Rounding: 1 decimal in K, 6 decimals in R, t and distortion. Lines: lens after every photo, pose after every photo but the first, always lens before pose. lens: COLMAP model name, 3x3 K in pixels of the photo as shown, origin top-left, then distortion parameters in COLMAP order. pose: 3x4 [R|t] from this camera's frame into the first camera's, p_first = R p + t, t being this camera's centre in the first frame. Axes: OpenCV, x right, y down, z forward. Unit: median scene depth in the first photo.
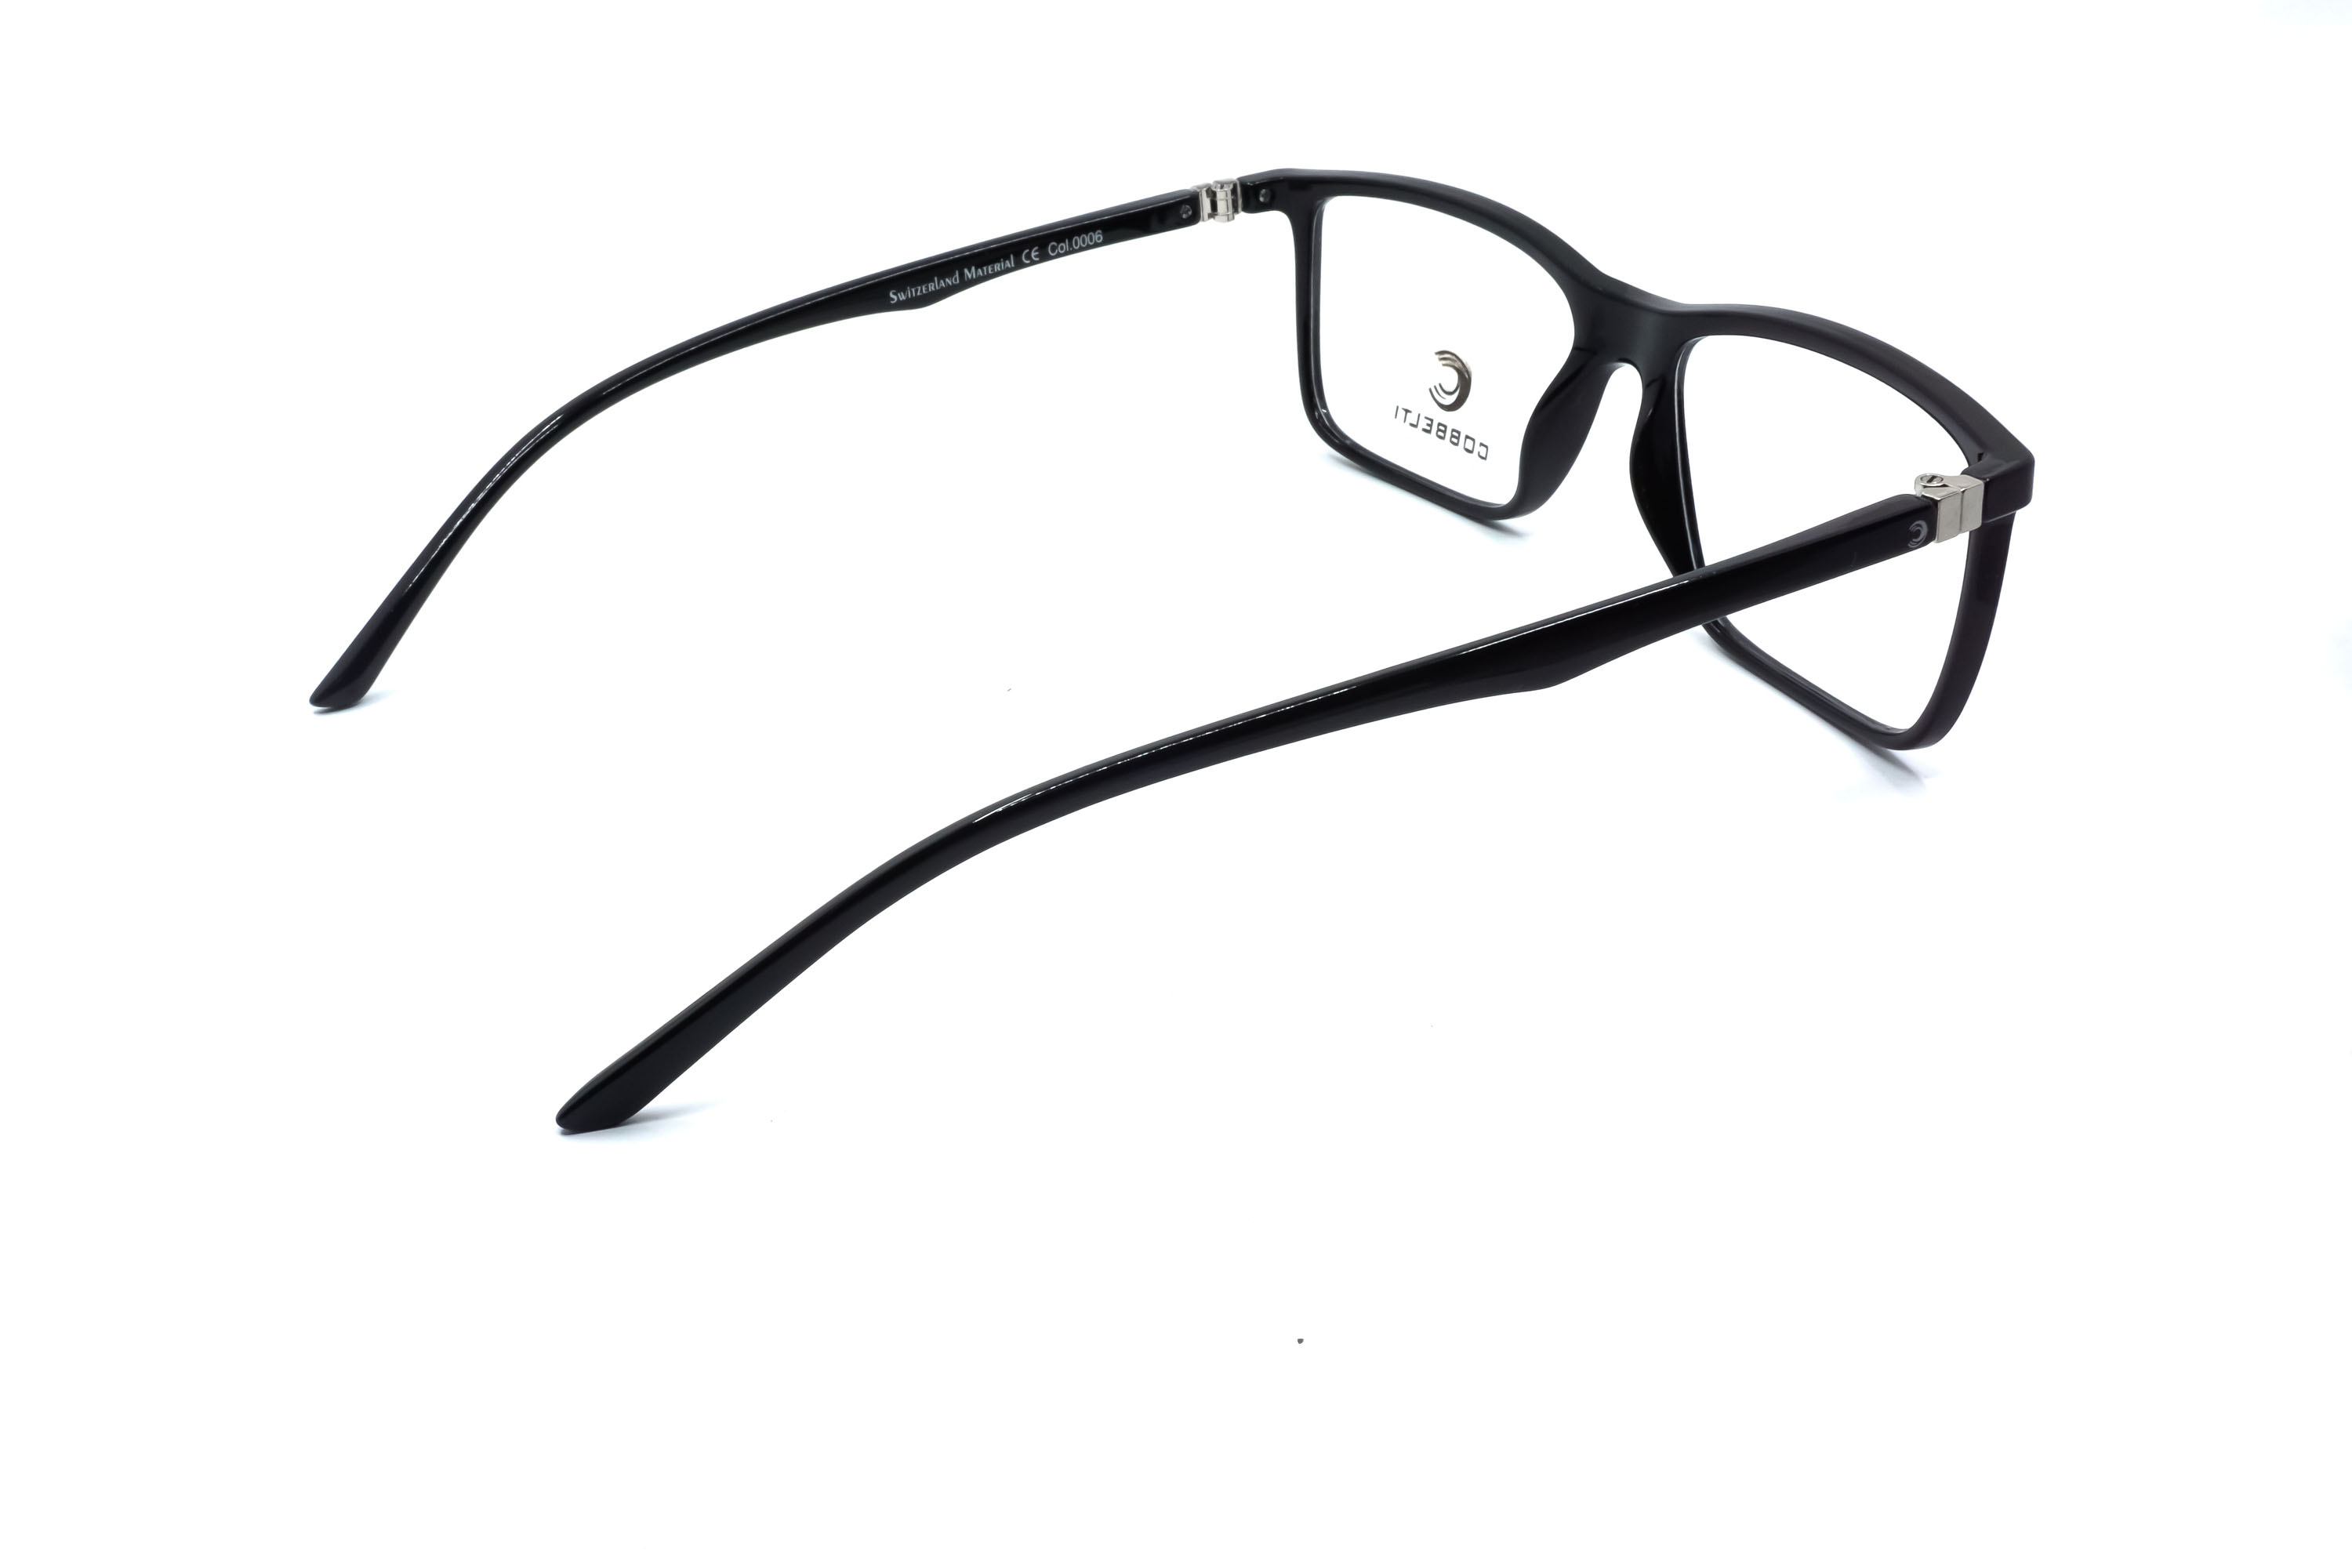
lens RADIAL K [[2594.6, 0, 1176.0], [0, 2594.6, 784.0], [0, 0, 1]] dist [0.006919, 0.005615]
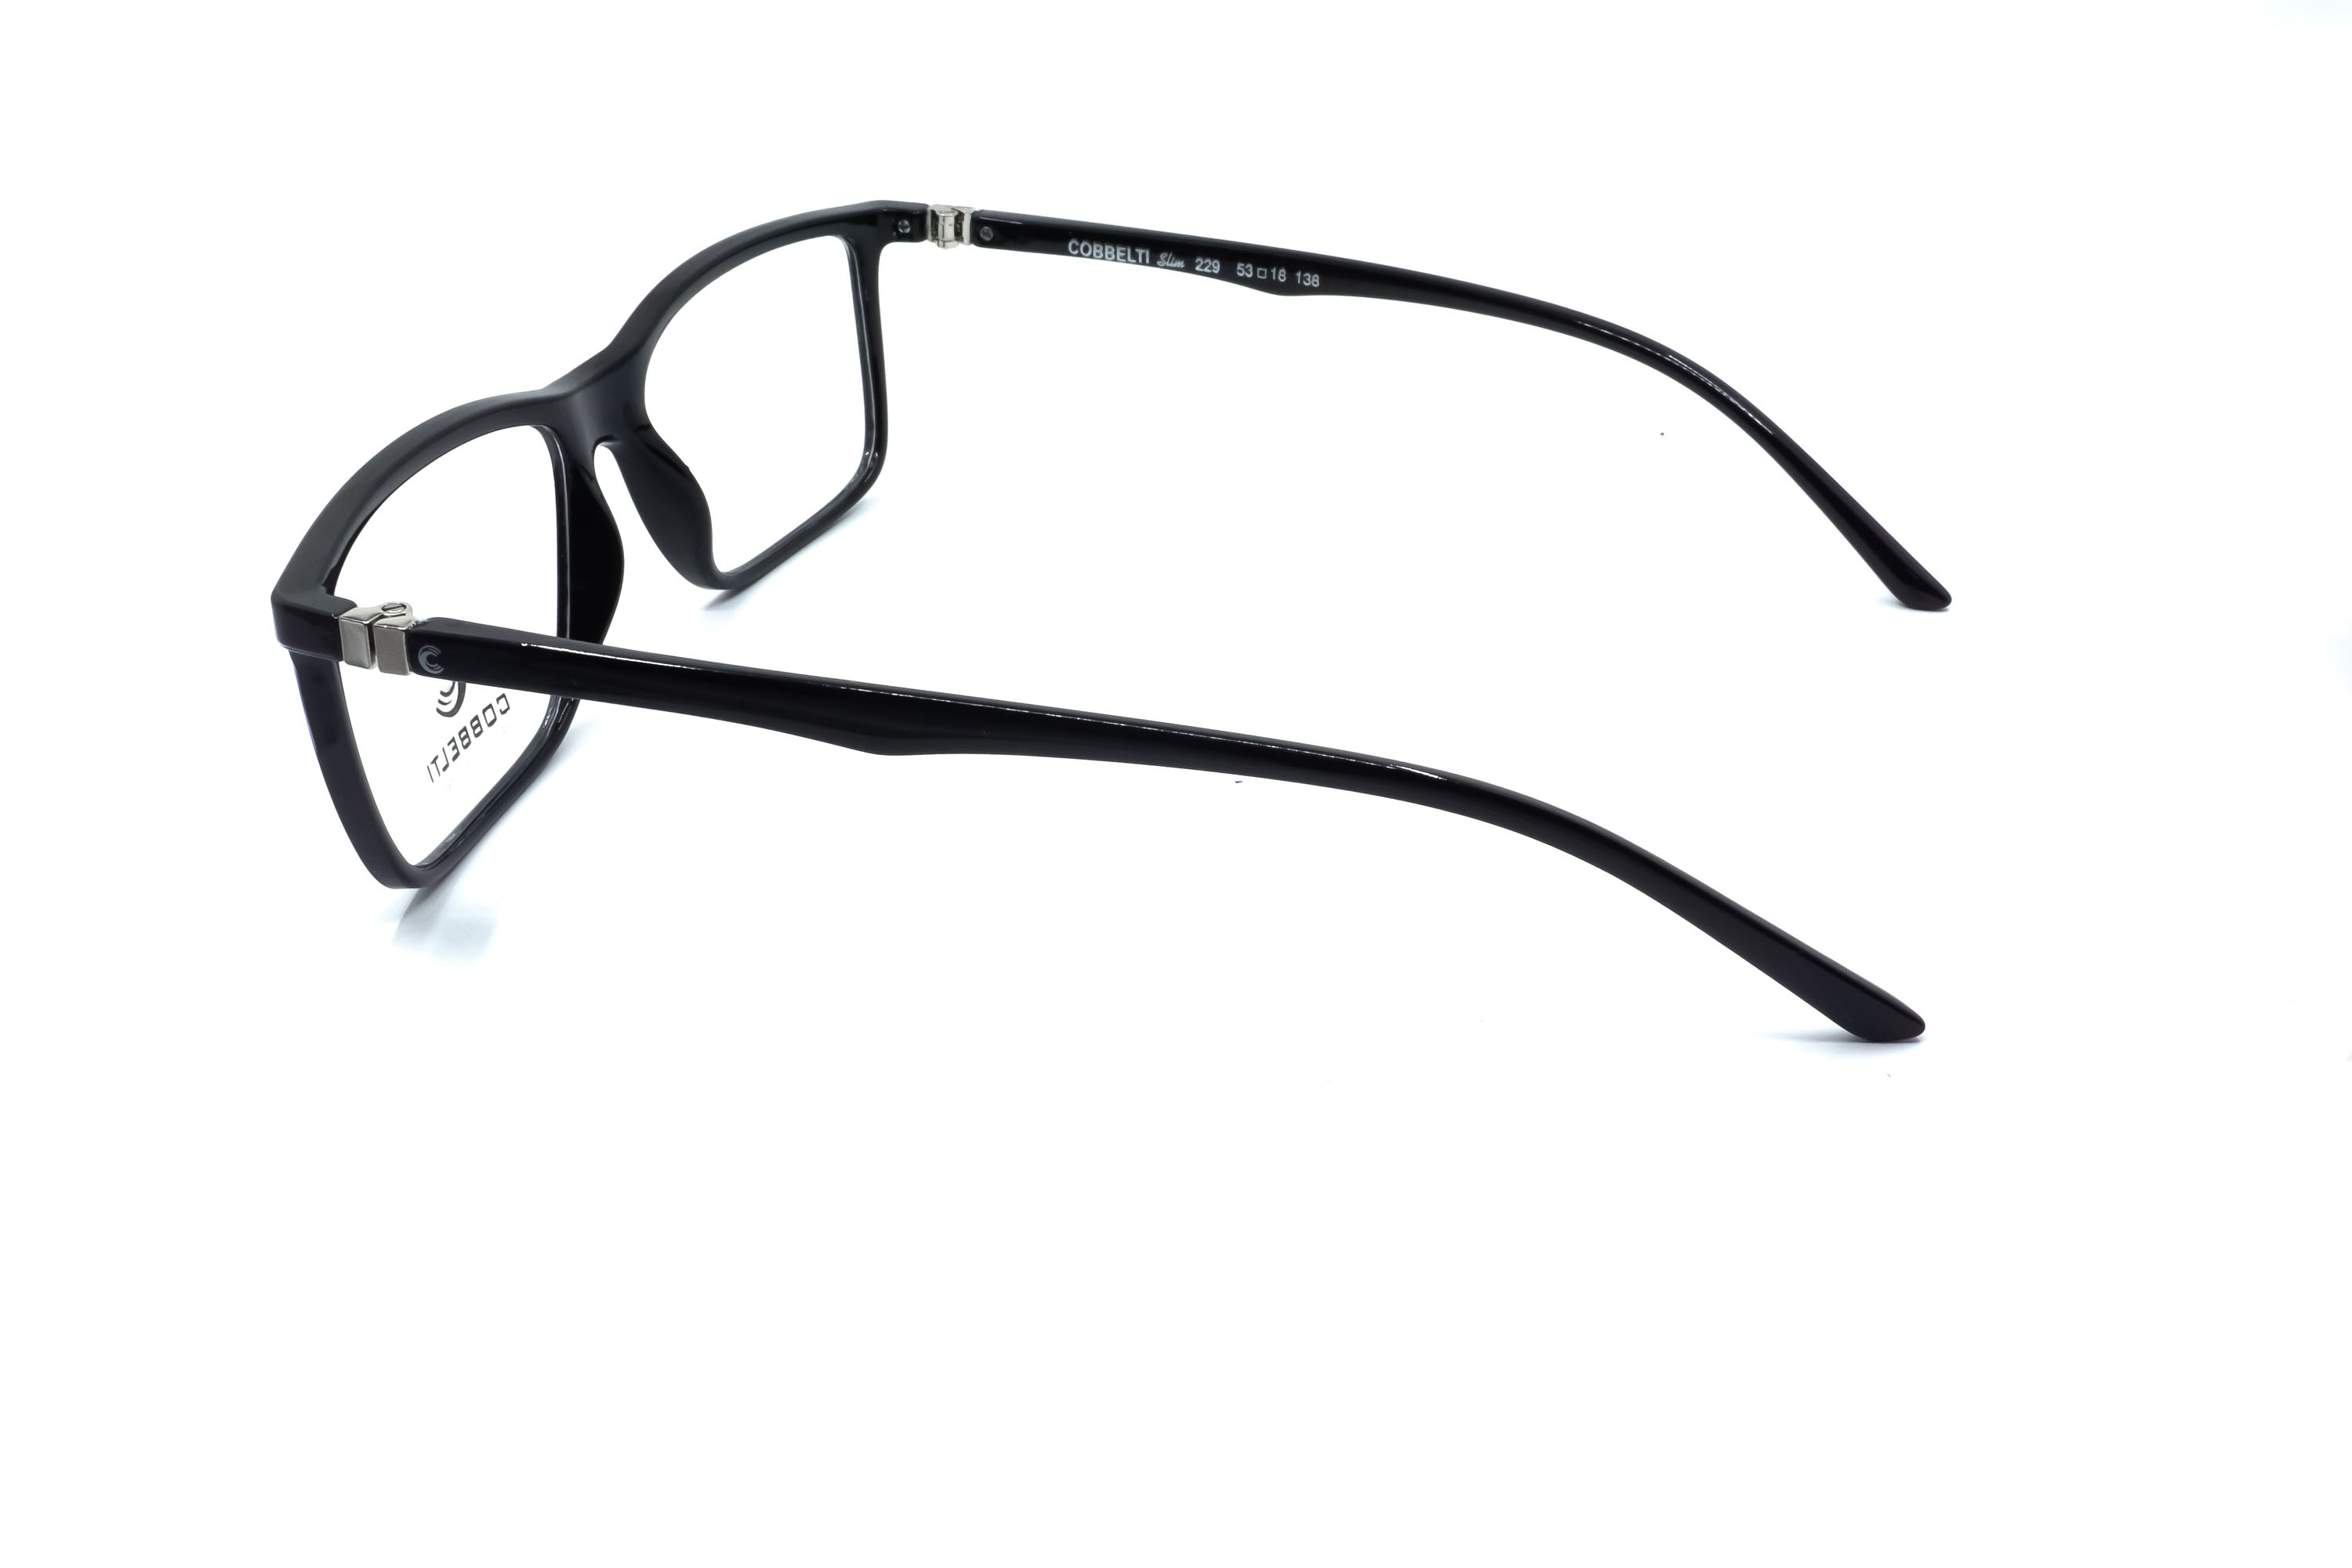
lens RADIAL K [[2594.6, 0, 1176.0], [0, 2594.6, 784.0], [0, 0, 1]] dist [0.006919, 0.005615]
pose [[-0.717349, -0.257833, 0.647250, -0.561055], [0.366138, 0.650869, 0.665066, -0.571049], [-0.592751, 0.714067, -0.372498, 1.187061]]
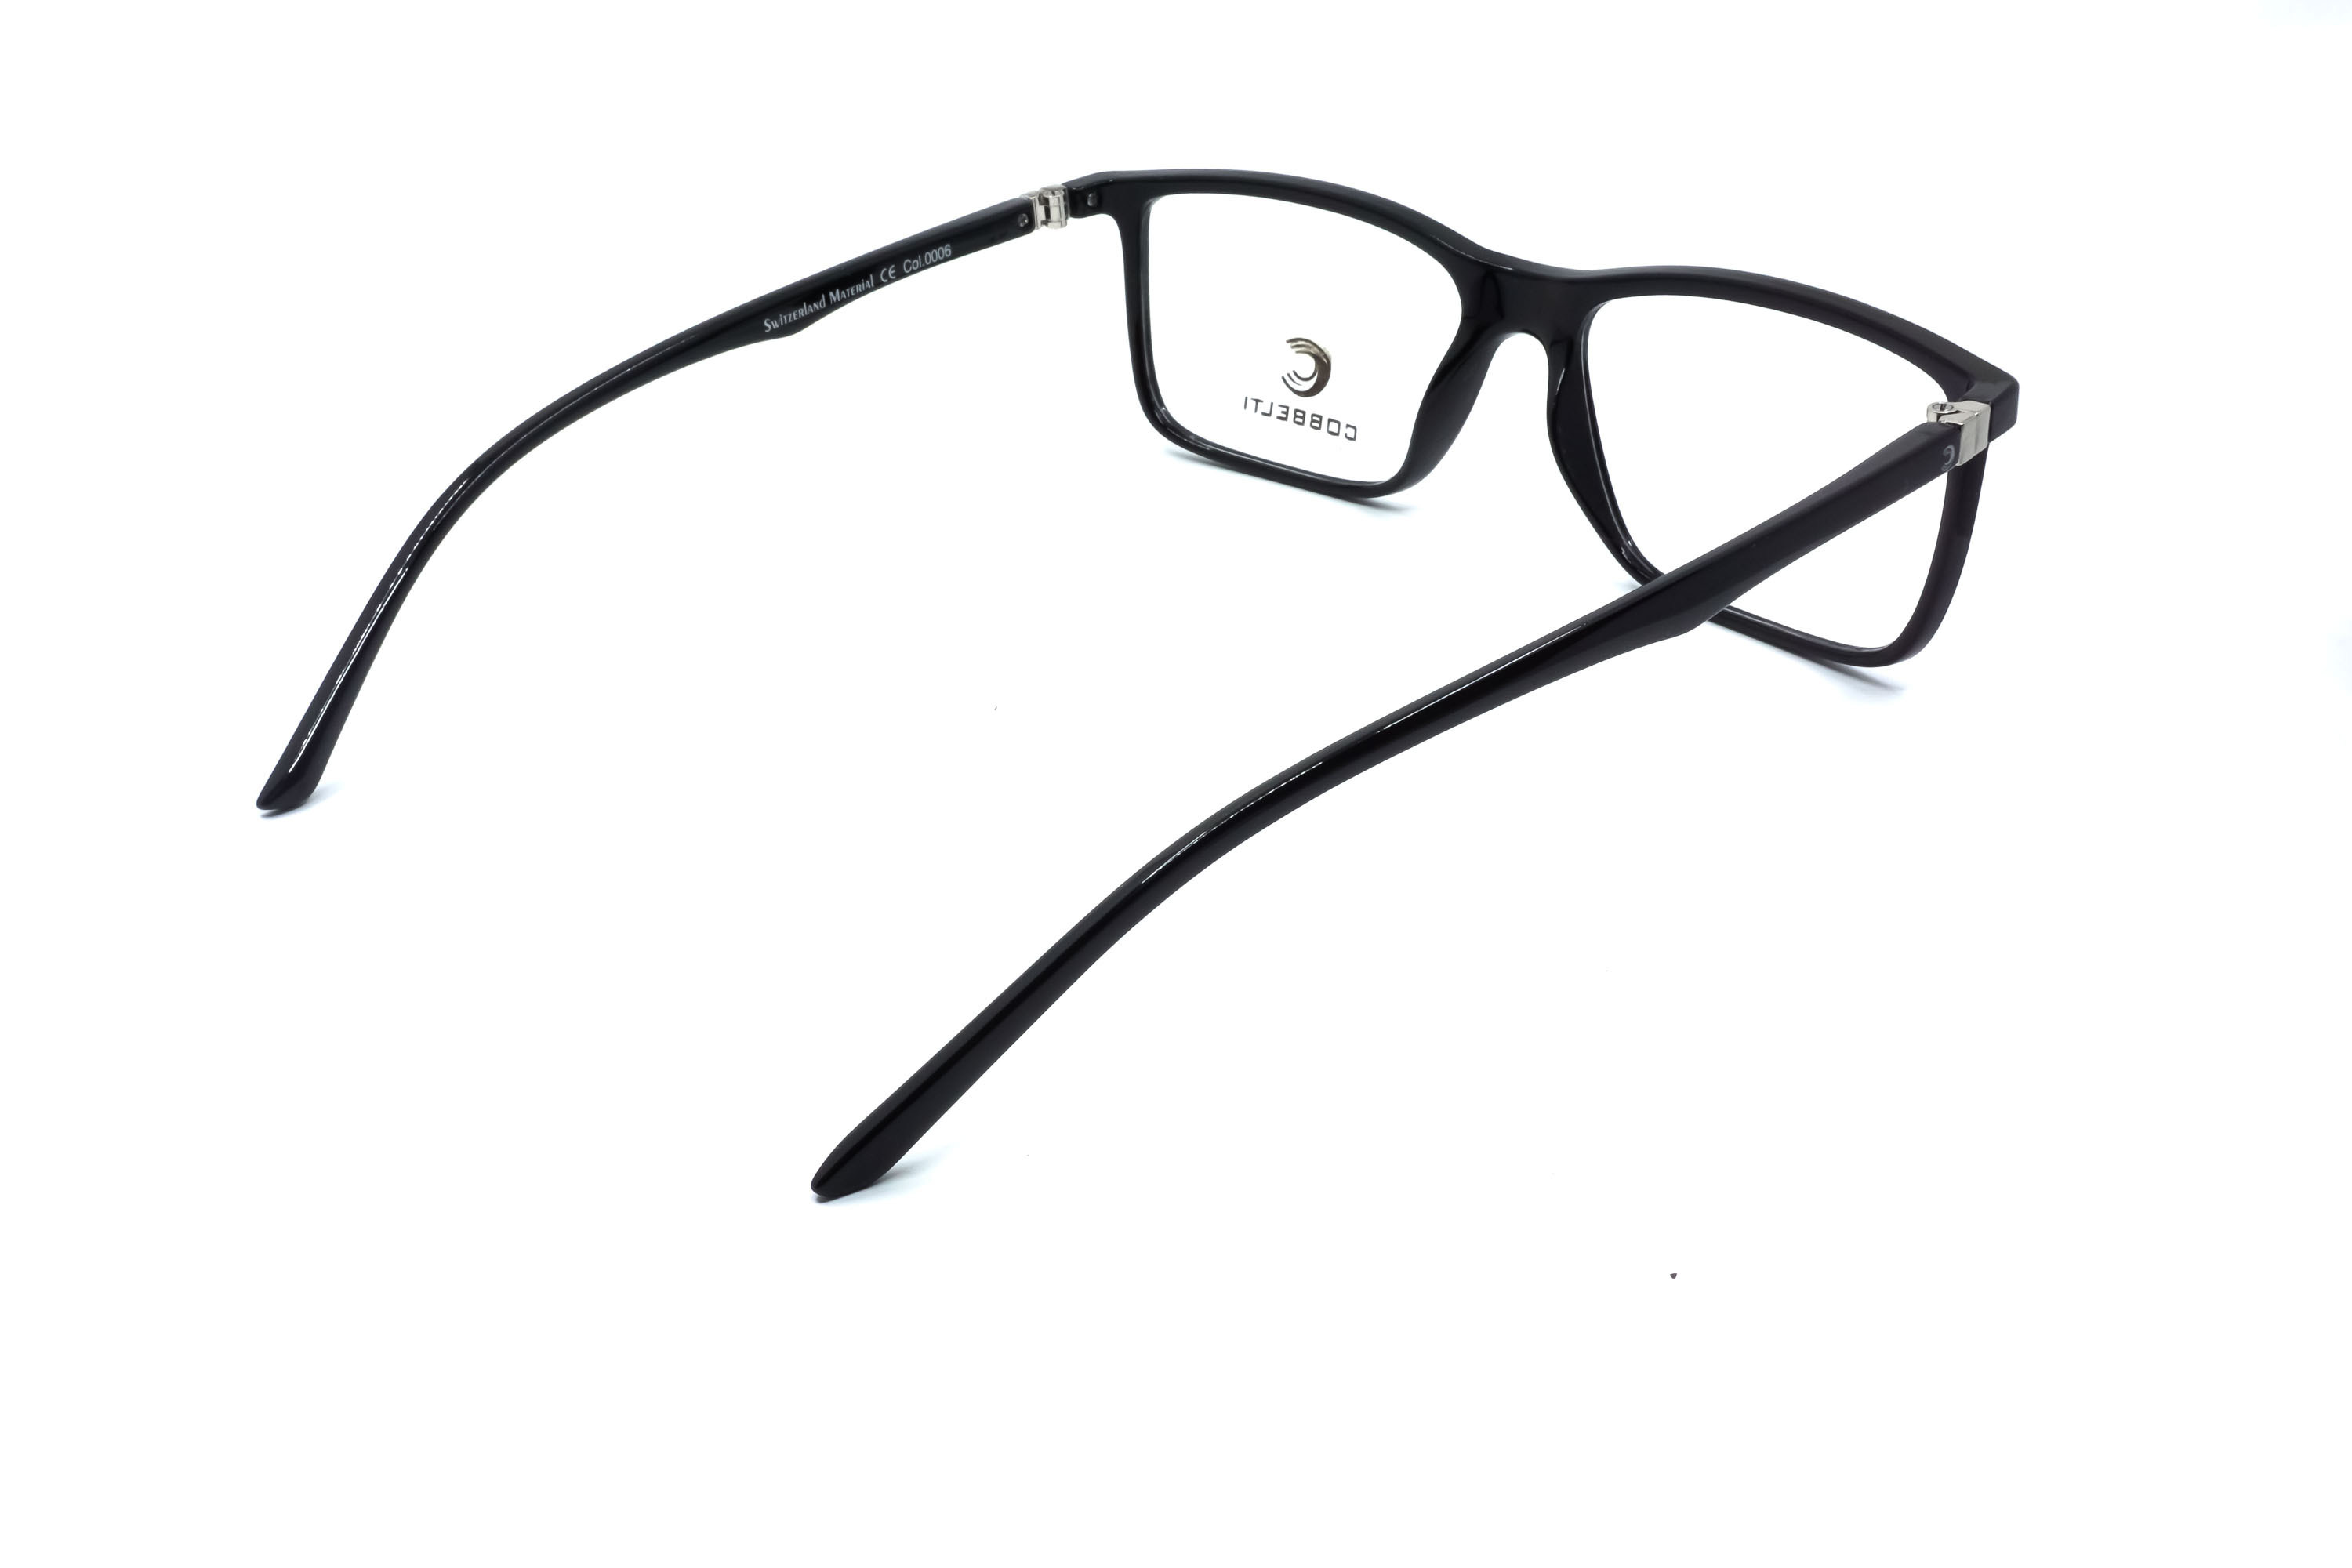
lens RADIAL K [[2594.6, 0, 1176.0], [0, 2594.6, 784.0], [0, 0, 1]] dist [0.006919, 0.005615]
pose [[0.964925, -0.117257, 0.234886, -0.203372], [0.119194, 0.992853, 0.005985, -0.004855], [-0.233909, 0.022222, 0.972004, 0.024050]]
